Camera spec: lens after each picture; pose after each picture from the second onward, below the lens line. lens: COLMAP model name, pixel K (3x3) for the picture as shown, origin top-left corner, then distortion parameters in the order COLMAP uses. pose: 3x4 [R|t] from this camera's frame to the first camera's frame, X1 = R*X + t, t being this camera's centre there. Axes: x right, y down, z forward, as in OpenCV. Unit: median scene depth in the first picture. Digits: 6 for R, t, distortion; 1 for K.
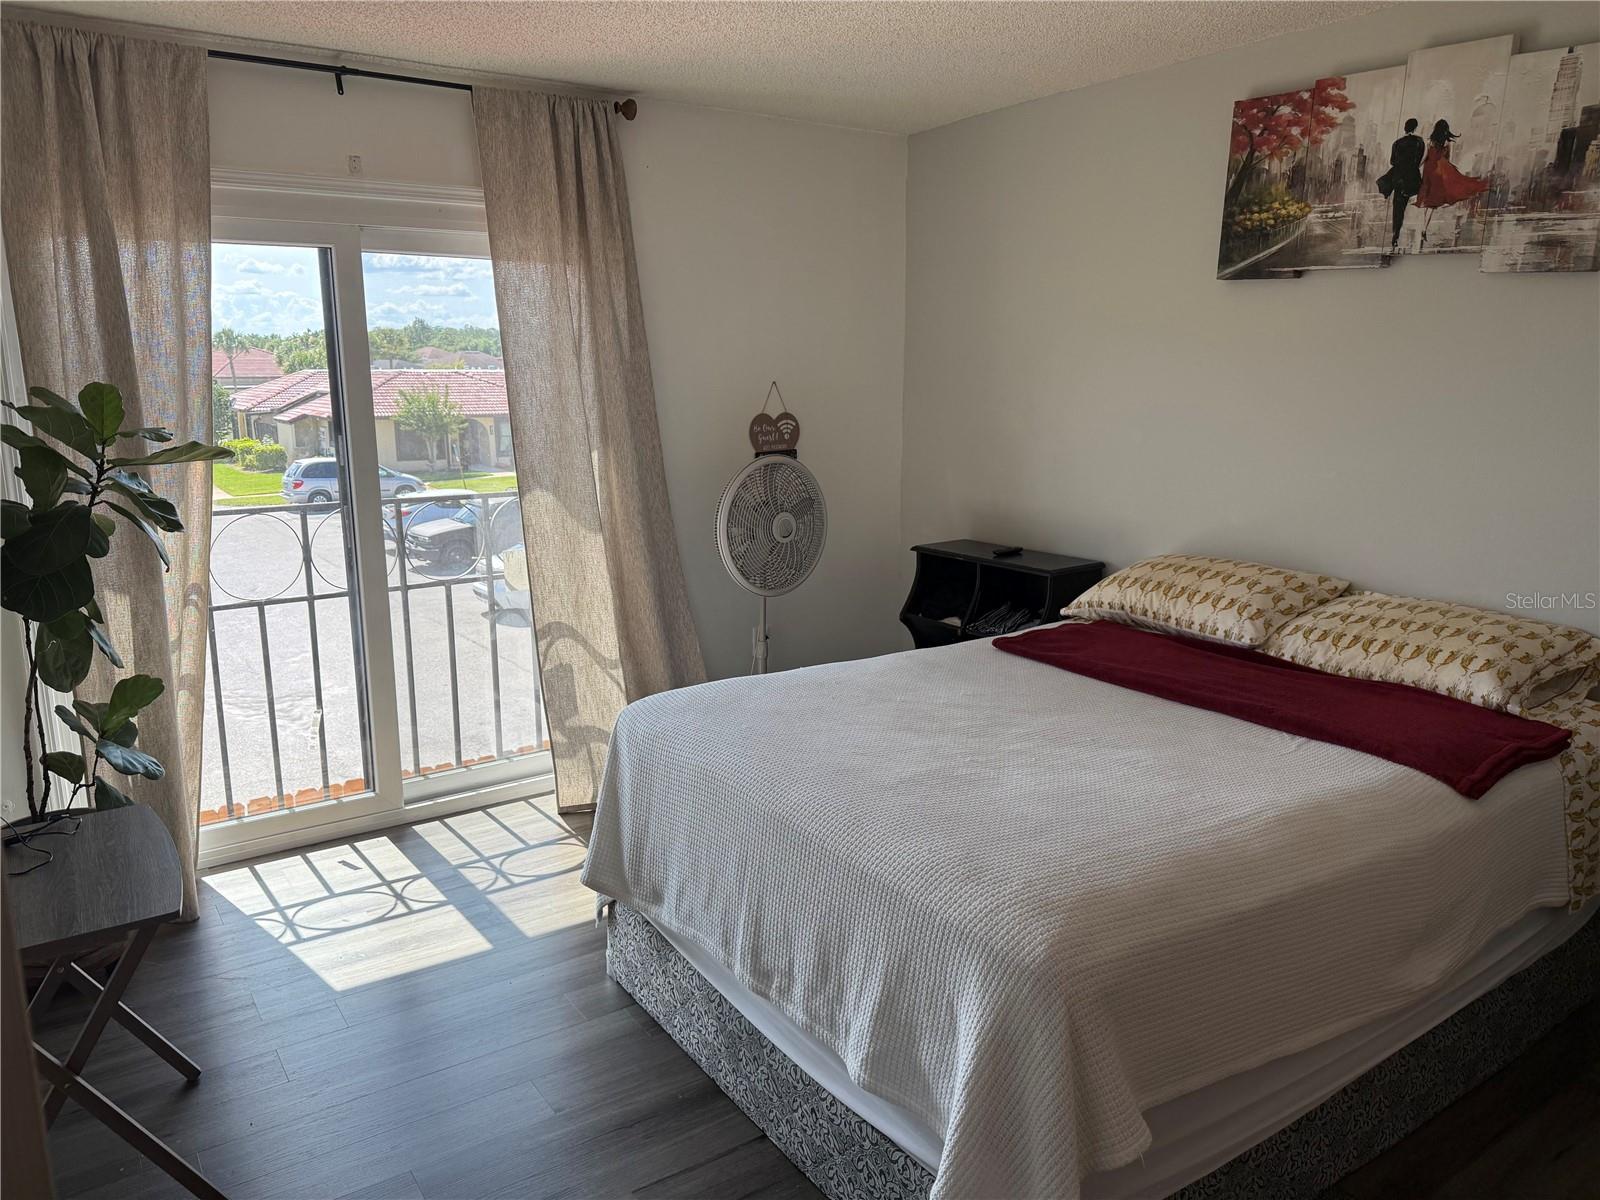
lens RADIAL K [[1168.5, 0, 862.5], [0, 1168.5, 596.0], [0, 0, 1]] dist [0.098450, -0.159106]
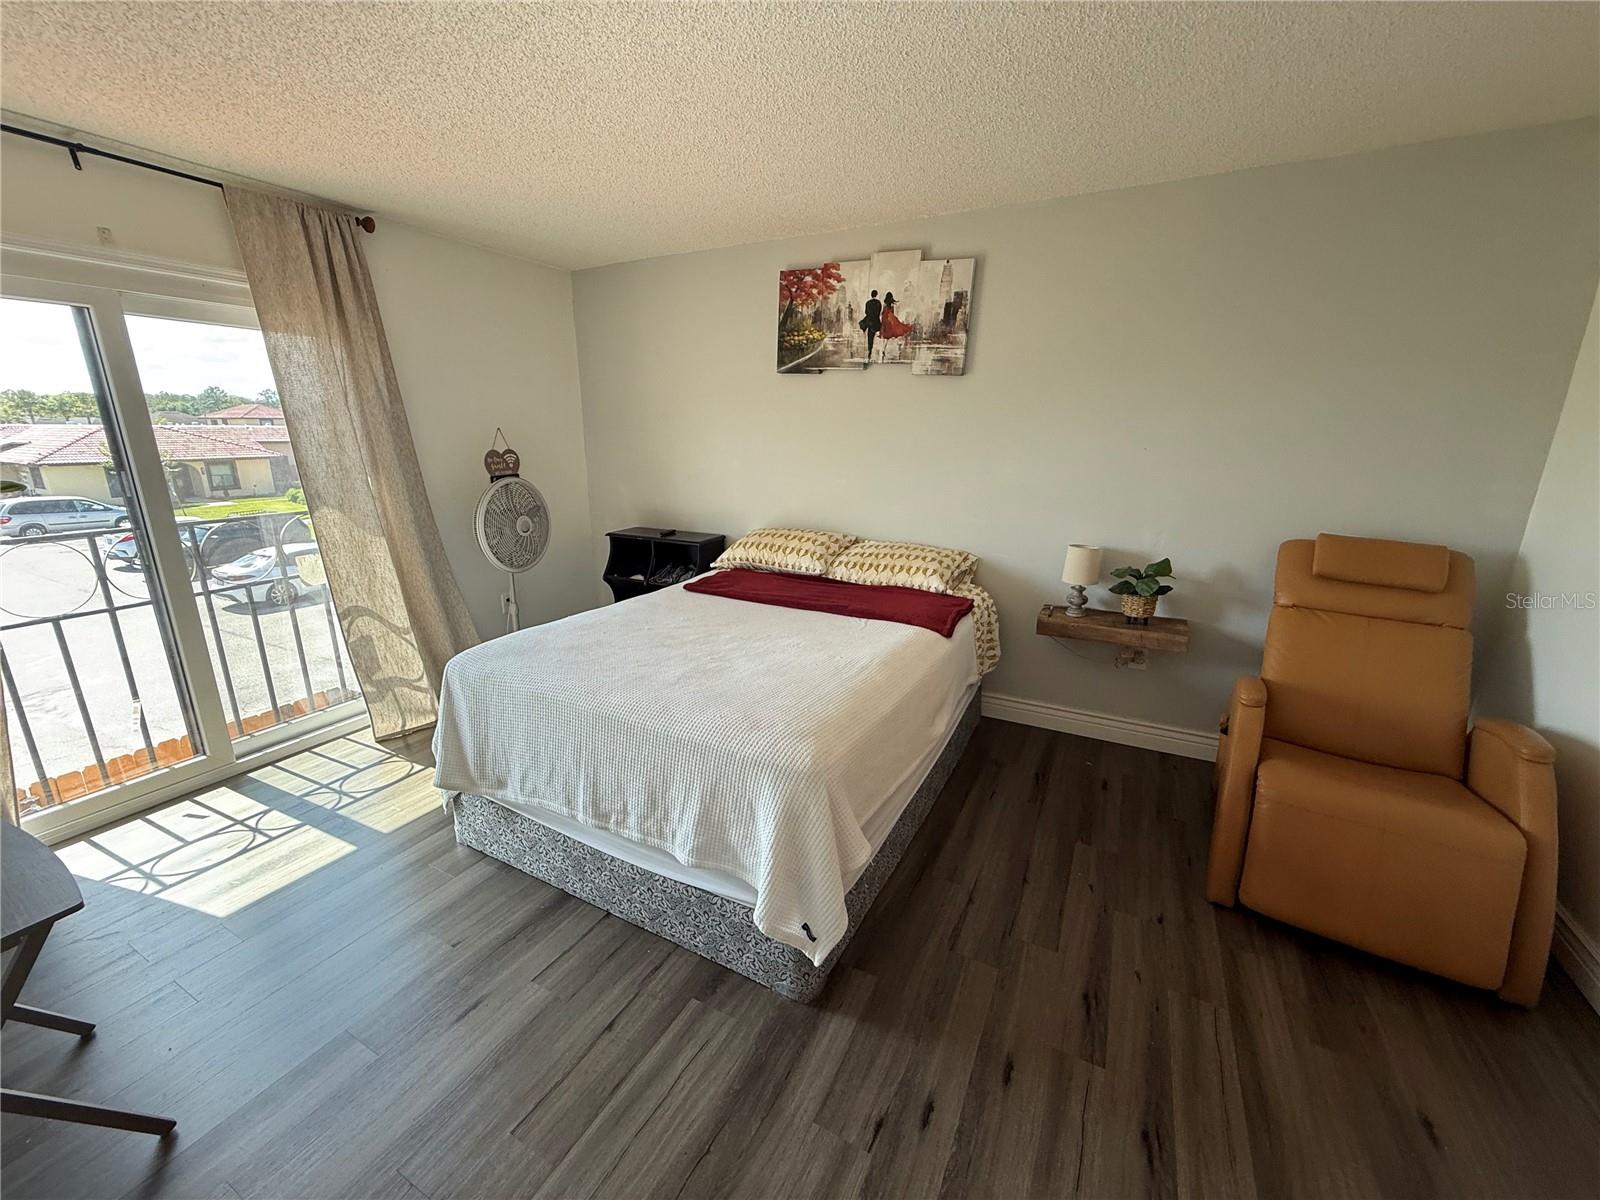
lens RADIAL K [[638.3, 0, 800.0], [0, 638.3, 600.0], [0, 0, 1]] dist [-0.001121, 0.000787]
pose [[0.884460, -0.112844, 0.452766, -0.151029], [0.082457, 0.992845, 0.086374, -0.006502], [-0.459273, -0.039060, 0.887436, 0.117147]]
